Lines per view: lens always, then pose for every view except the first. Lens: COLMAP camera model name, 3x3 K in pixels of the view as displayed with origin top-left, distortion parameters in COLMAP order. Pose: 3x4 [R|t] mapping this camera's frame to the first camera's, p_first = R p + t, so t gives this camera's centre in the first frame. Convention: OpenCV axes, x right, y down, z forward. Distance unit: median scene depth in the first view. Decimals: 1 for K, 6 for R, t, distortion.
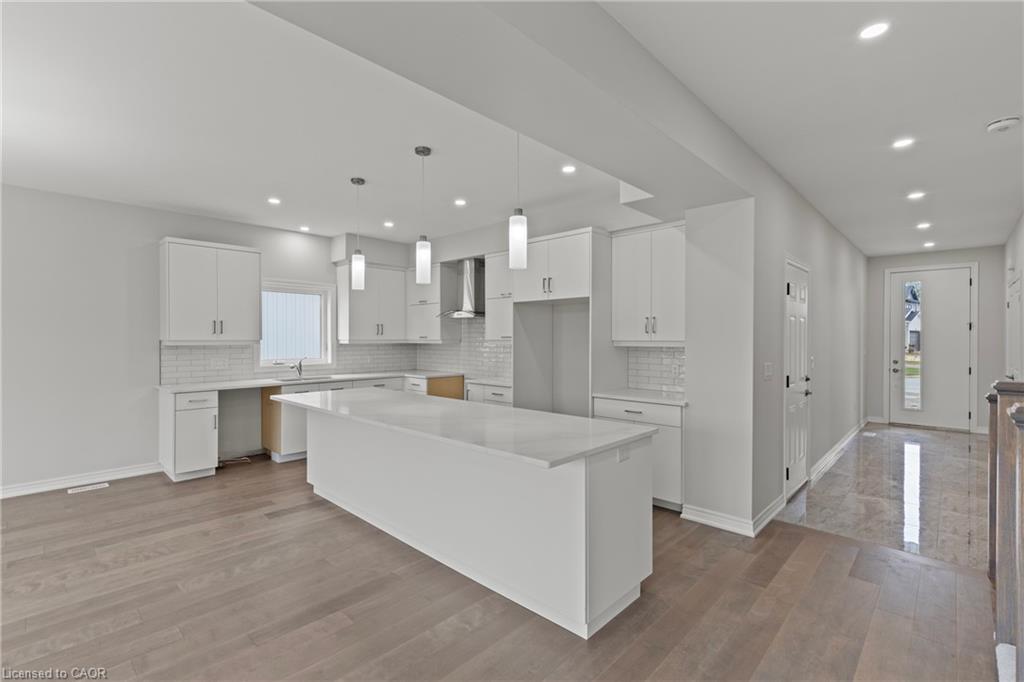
lens RADIAL K [[463.1, 0, 500.8], [0, 463.1, 340.9], [0, 0, 1]] dist [-0.001385, -0.000236]
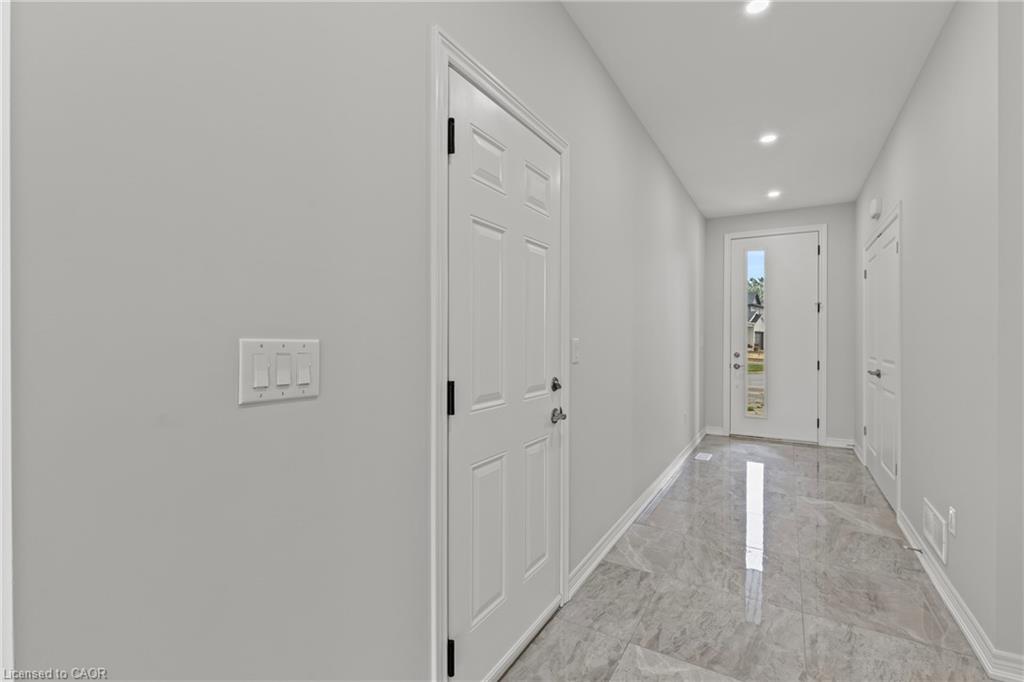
lens RADIAL K [[454.2, 0, 512.0], [0, 454.2, 341.0], [0, 0, 1]] dist [-0.012328, -0.000082]
pose [[0.973499, 0.000419, 0.228691, 0.325079], [0.000401, 0.999994, -0.003541, 0.025059], [-0.228691, 0.003539, 0.973493, 0.361292]]
